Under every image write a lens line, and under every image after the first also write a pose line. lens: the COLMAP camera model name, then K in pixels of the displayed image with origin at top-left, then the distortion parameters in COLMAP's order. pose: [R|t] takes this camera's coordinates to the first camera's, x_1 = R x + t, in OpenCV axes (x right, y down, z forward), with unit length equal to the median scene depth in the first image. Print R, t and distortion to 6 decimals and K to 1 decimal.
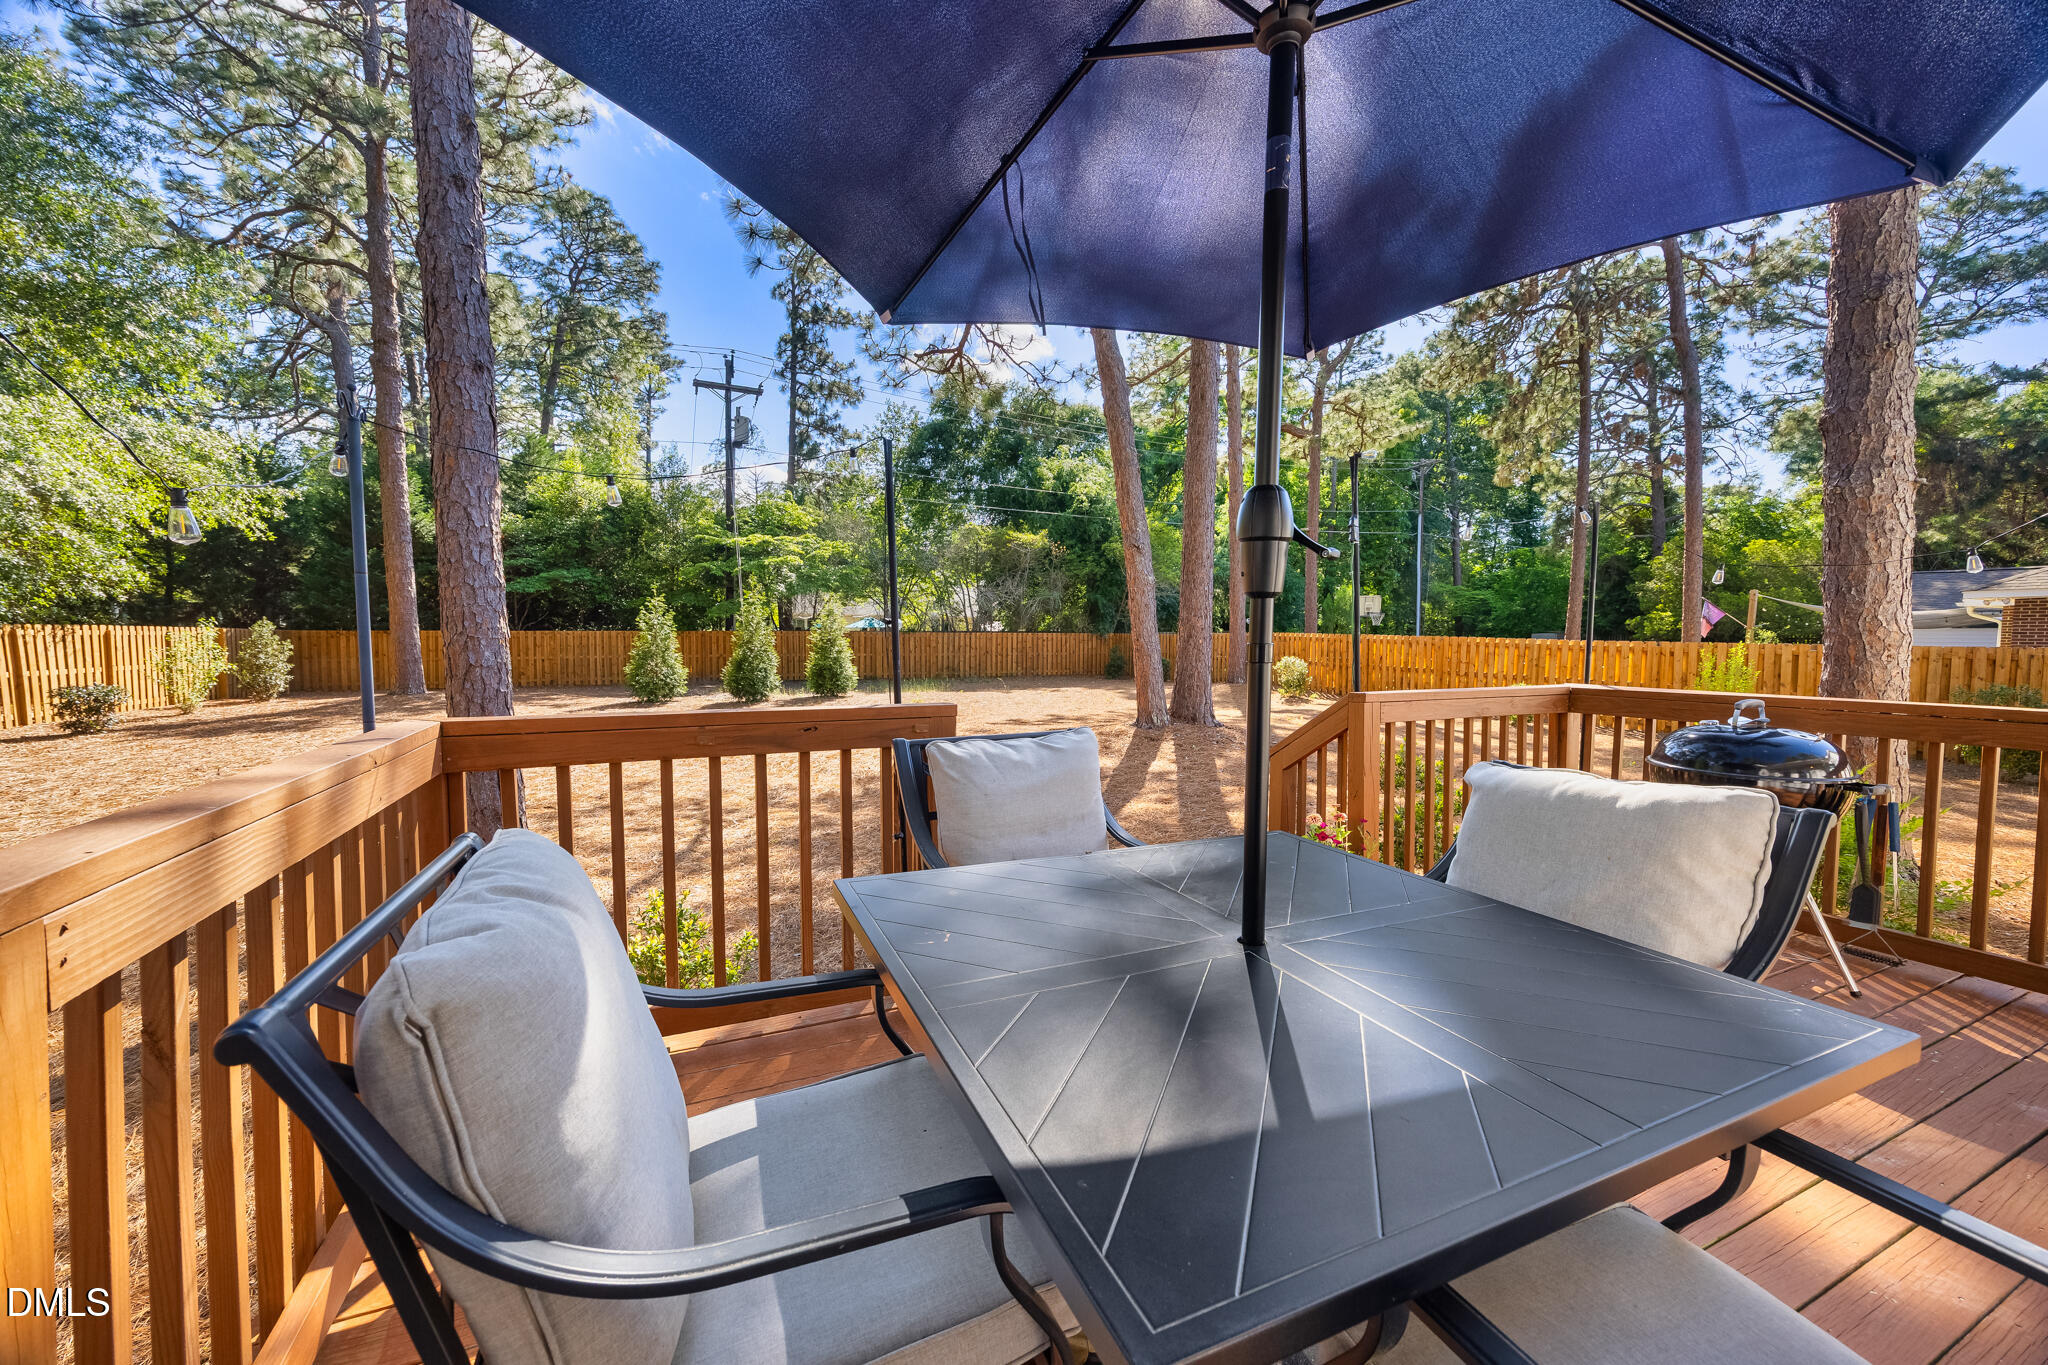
lens RADIAL K [[778.5, 0, 1008.8], [0, 778.5, 676.9], [0, 0, 1]] dist [-0.002257, -0.000176]
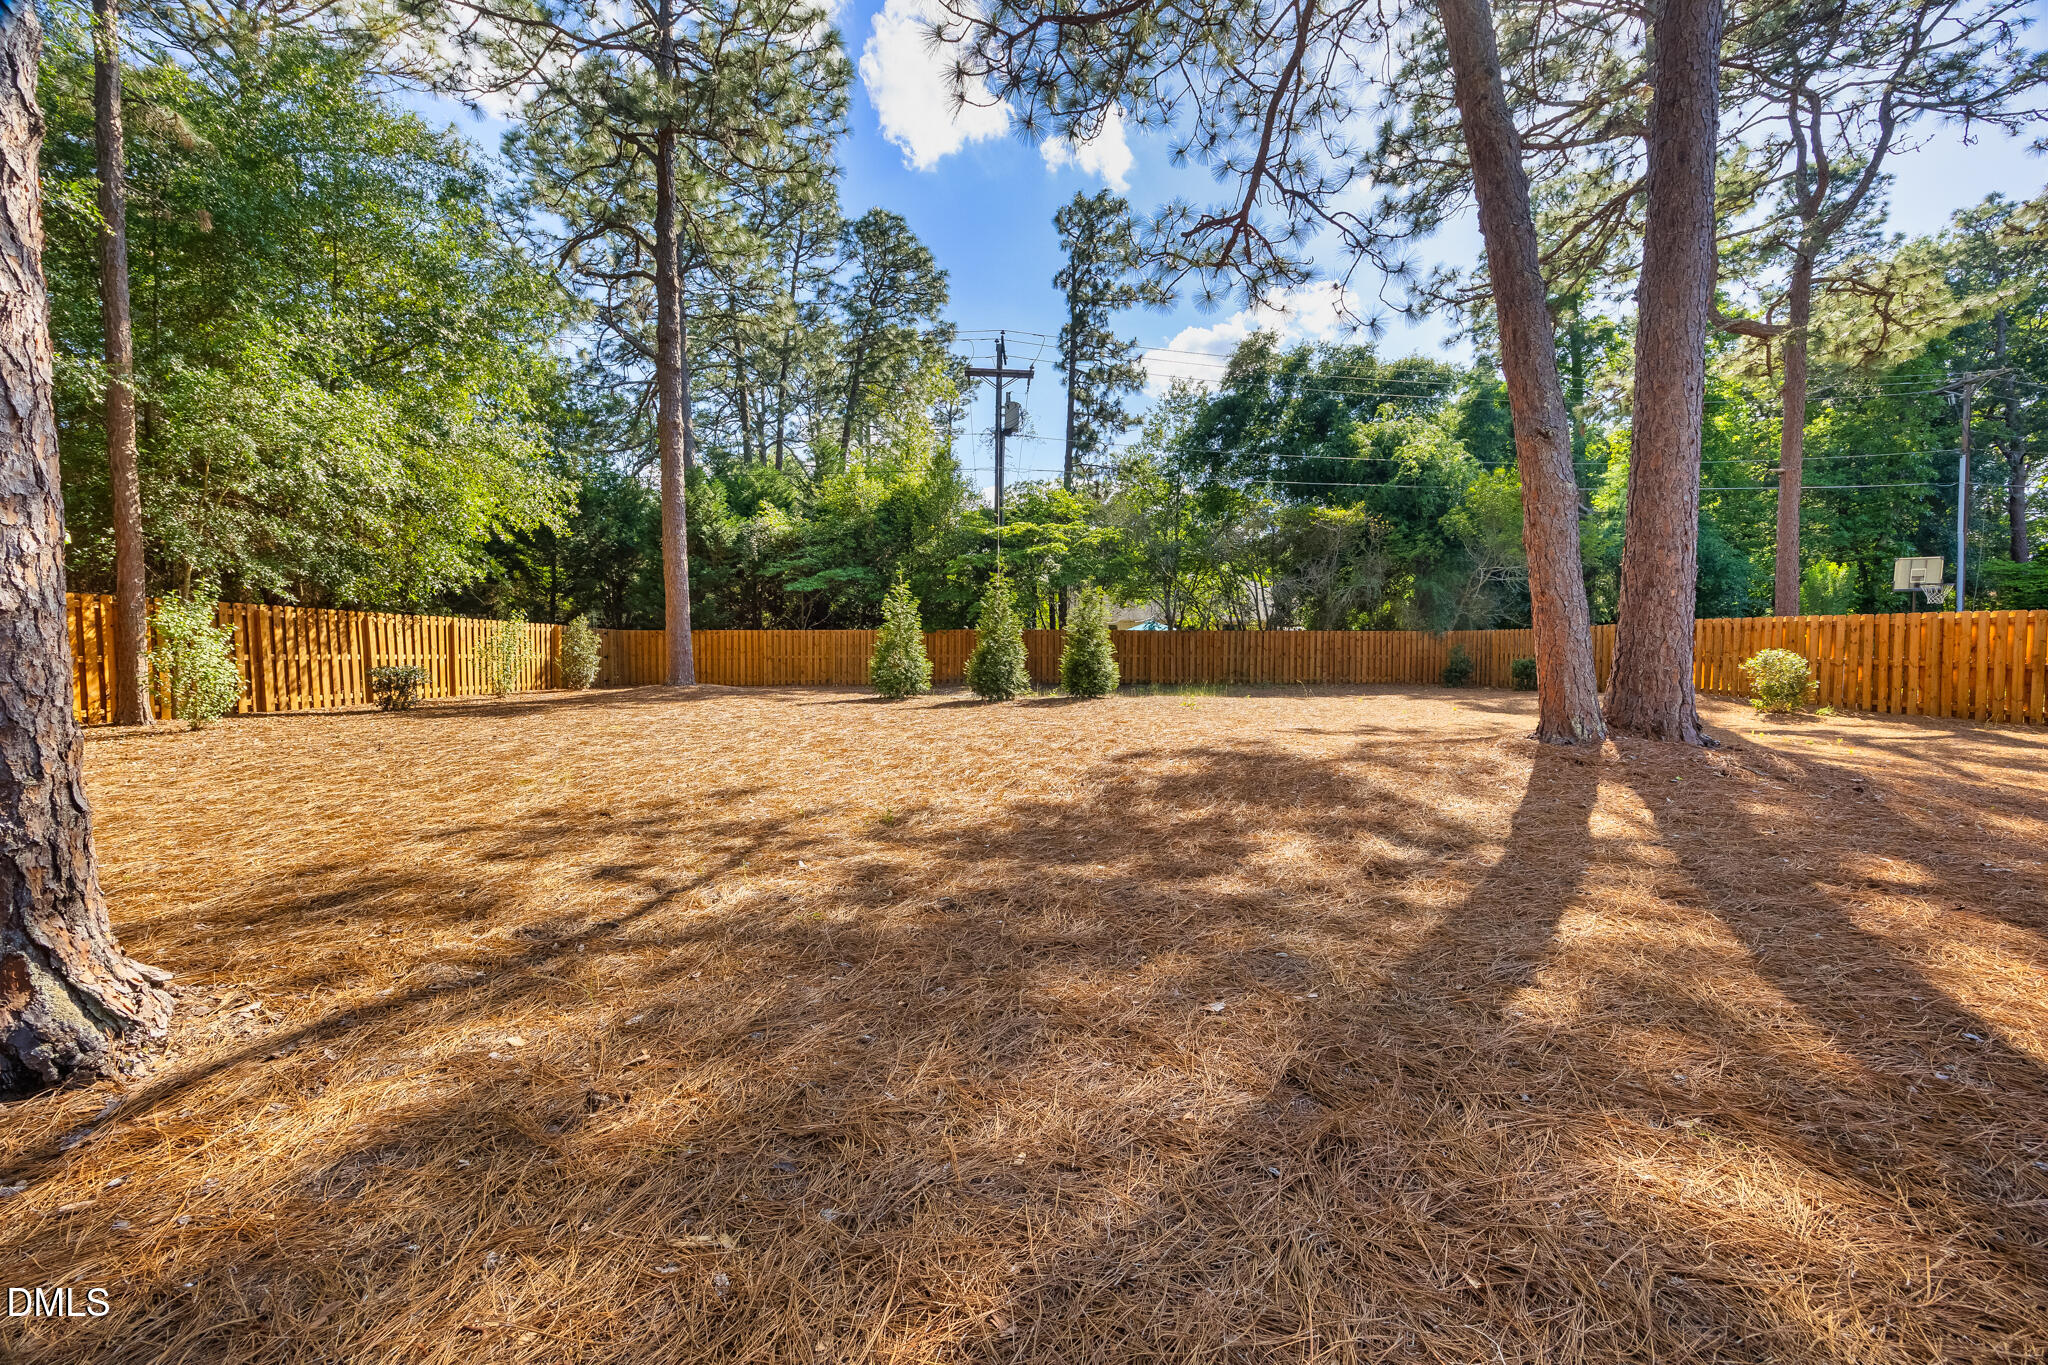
lens RADIAL K [[778.5, 0, 1028.2], [0, 778.5, 681.5], [0, 0, 1]] dist [-0.002257, -0.000176]
pose [[0.939673, 0.013327, -0.341813, 0.000602], [-0.018647, 0.999751, -0.012284, 0.012388], [0.341564, 0.017917, 0.939688, 0.116614]]
